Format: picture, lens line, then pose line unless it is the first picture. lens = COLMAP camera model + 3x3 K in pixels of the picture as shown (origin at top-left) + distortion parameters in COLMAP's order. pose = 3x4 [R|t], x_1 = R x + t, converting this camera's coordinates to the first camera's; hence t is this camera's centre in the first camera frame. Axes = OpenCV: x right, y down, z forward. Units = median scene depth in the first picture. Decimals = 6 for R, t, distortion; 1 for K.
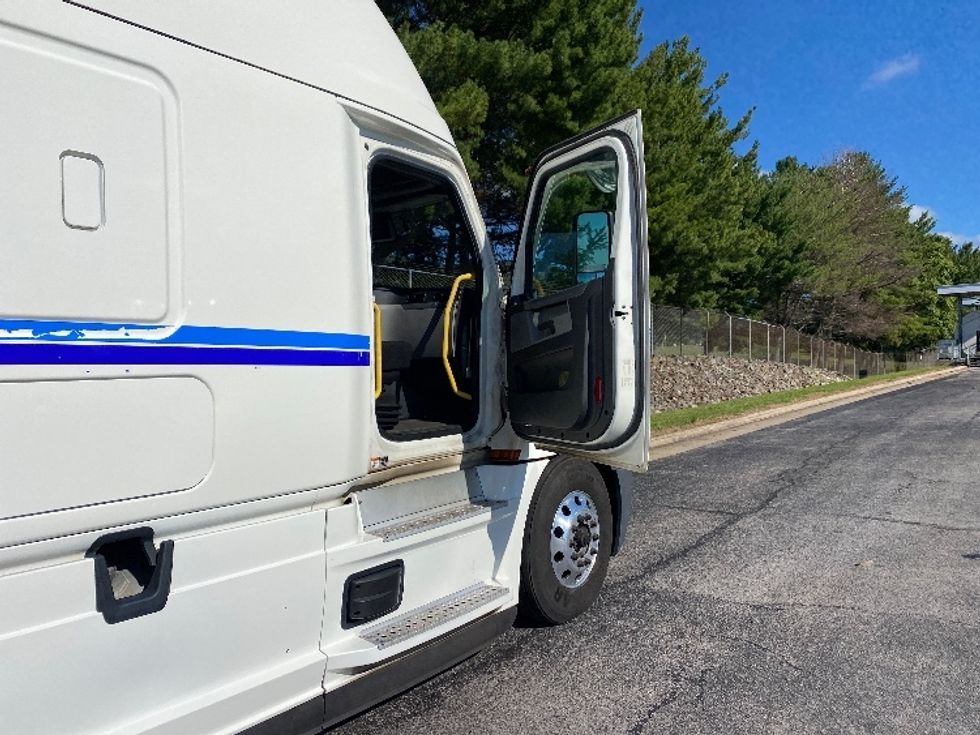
lens RADIAL K [[743.4, 0, 501.6], [0, 743.4, 364.5], [0, 0, 1]] dist [0.142247, -0.274626]
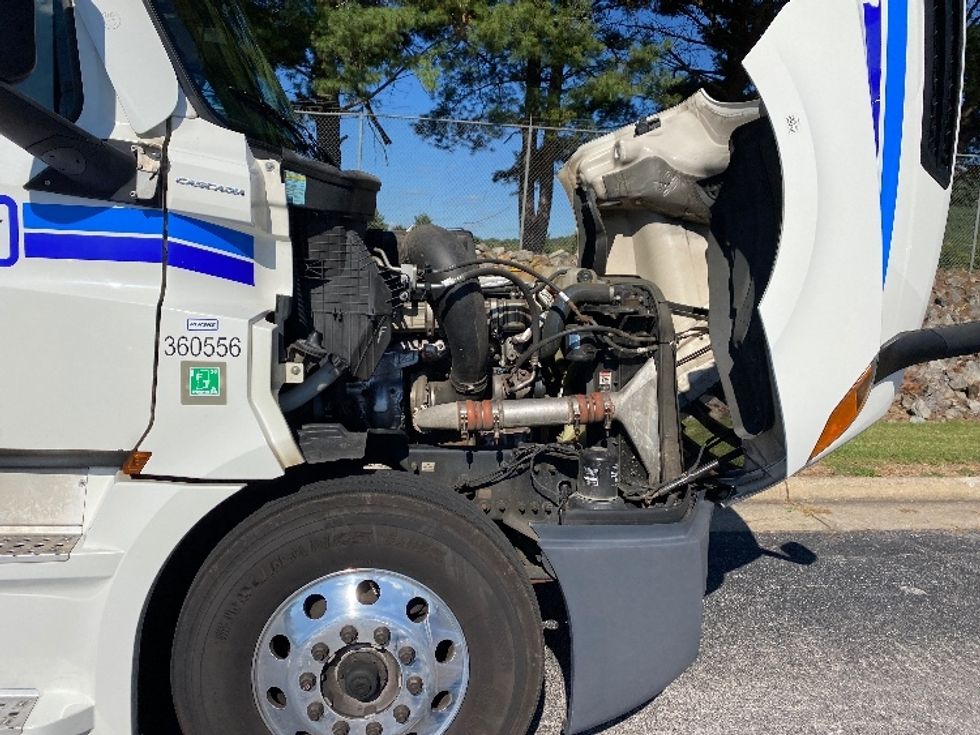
lens RADIAL K [[770.1, 0, 486.9], [0, 770.1, 372.1], [0, 0, 1]] dist [0.009033, -0.002470]
pose [[0.700076, 0.109785, -0.705579, 0.175159], [-0.041088, 0.992667, 0.113687, 0.001440], [0.712885, -0.050598, 0.699453, 0.289981]]
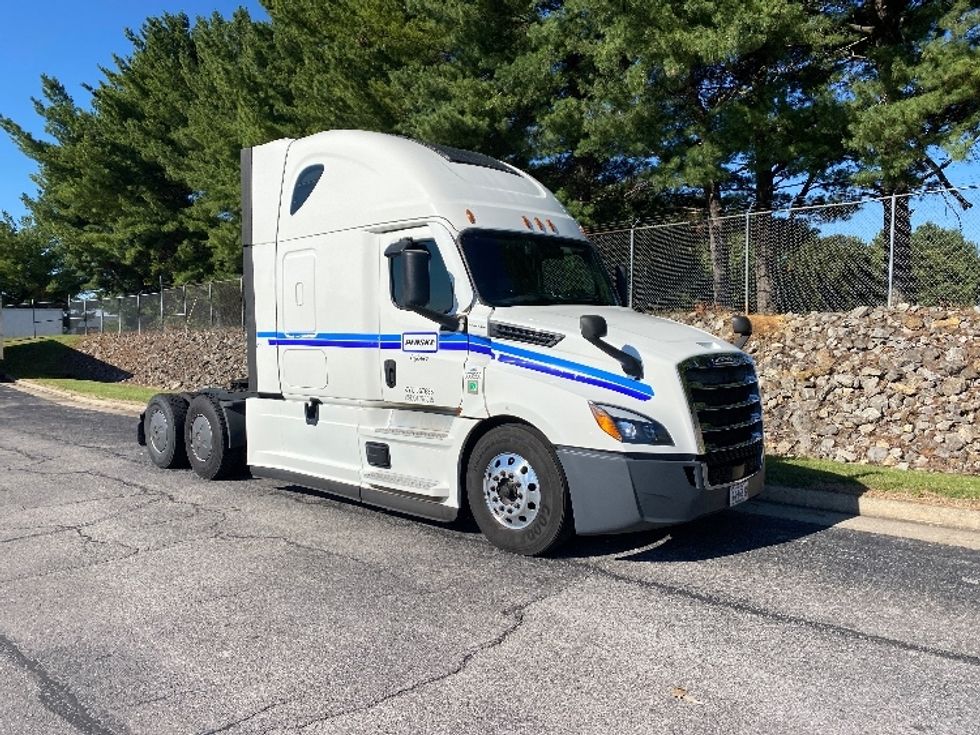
lens RADIAL K [[770.1, 0, 486.9], [0, 770.1, 372.1], [0, 0, 1]] dist [0.009033, -0.002470]
pose [[-0.109305, 0.052931, -0.992598, 0.533746], [-0.003268, 0.998557, 0.053609, -0.013402], [0.994003, 0.009104, -0.108974, 0.427496]]
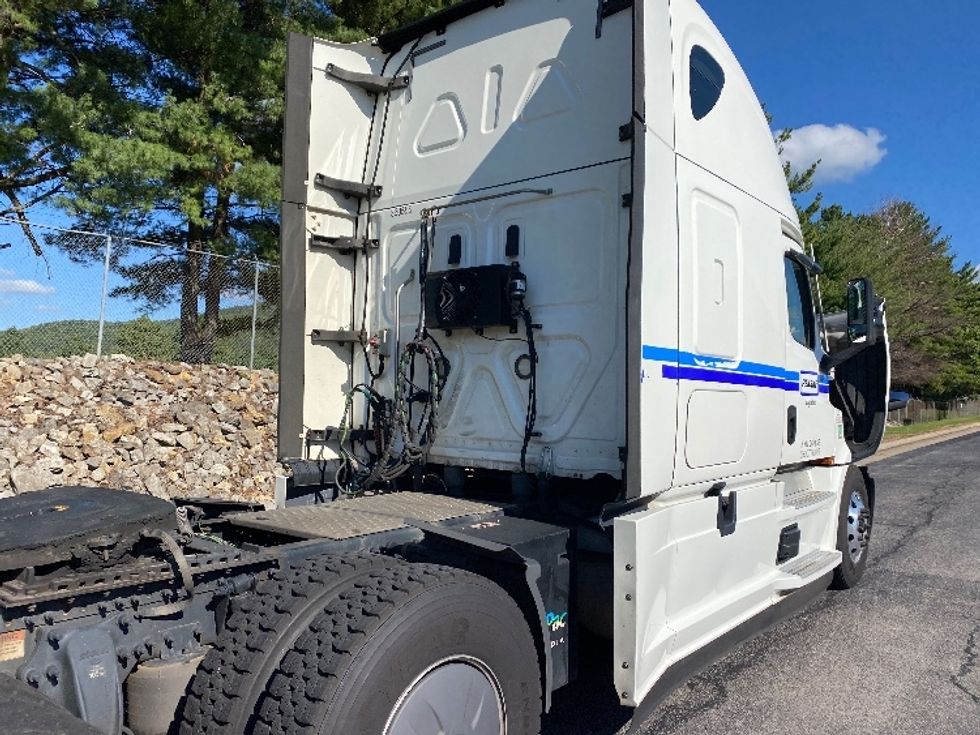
lens RADIAL K [[770.1, 0, 486.9], [0, 770.1, 372.1], [0, 0, 1]] dist [0.009033, -0.002470]
pose [[0.999279, 0.029492, -0.023901, -0.205727], [-0.030365, 0.998851, -0.037063, 0.011516], [0.022781, 0.037763, 0.999027, -0.151920]]
